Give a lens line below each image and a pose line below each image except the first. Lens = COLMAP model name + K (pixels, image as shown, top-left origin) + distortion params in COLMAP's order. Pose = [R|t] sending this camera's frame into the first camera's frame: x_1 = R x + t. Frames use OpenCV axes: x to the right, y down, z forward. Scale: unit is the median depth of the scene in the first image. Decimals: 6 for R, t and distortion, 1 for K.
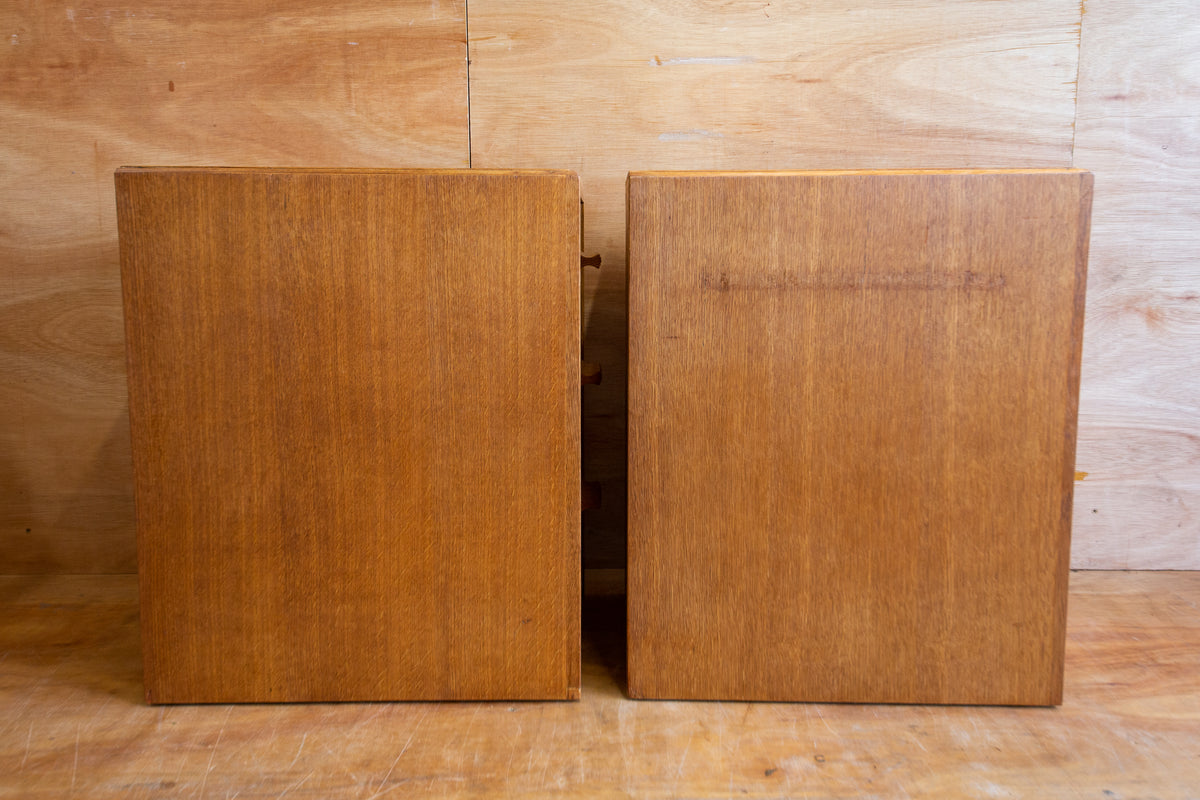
lens RADIAL K [[923.3, 0, 603.5], [0, 923.3, 336.1], [0, 0, 1]] dist [0.080692, -0.056883]
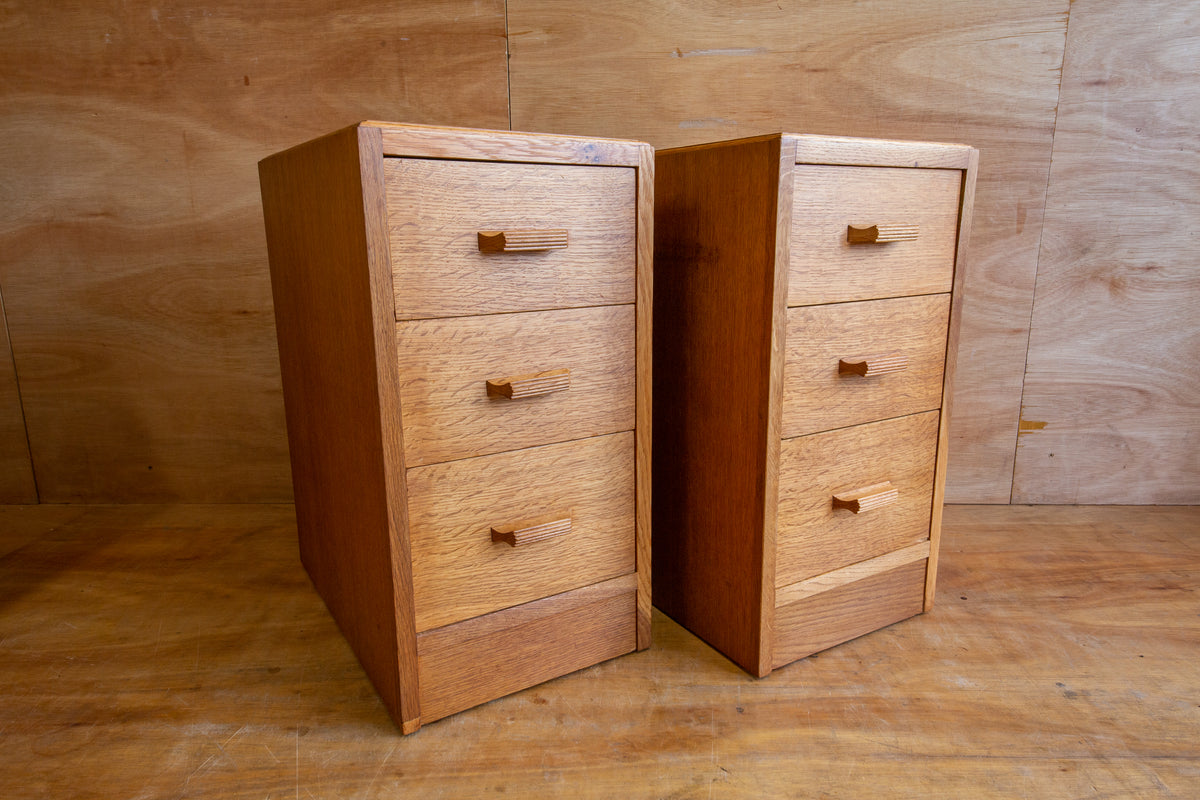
lens RADIAL K [[771.4, 0, 601.3], [0, 771.4, 401.7], [0, 0, 1]] dist [0.074026, -0.047873]
pose [[0.999687, 0.001278, -0.024990, -0.010251], [0.001437, 0.994114, 0.108333, 0.015348], [0.024982, -0.108335, 0.993801, 0.029838]]
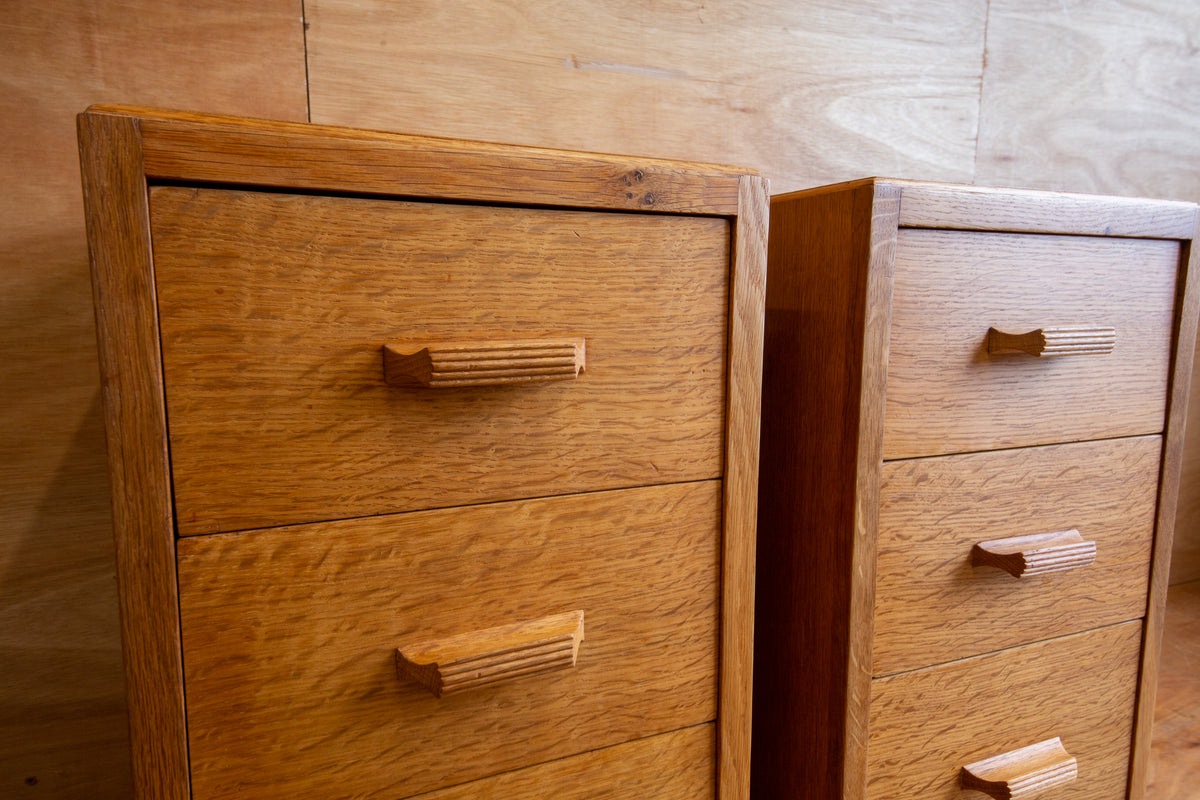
lens RADIAL K [[771.4, 0, 601.3], [0, 771.4, 401.7], [0, 0, 1]] dist [0.074026, -0.047873]
pose [[0.919987, -0.047458, 0.389066, -0.180656], [0.037520, 0.998747, 0.033108, -0.042412], [-0.390149, -0.015861, 0.920615, 0.408159]]
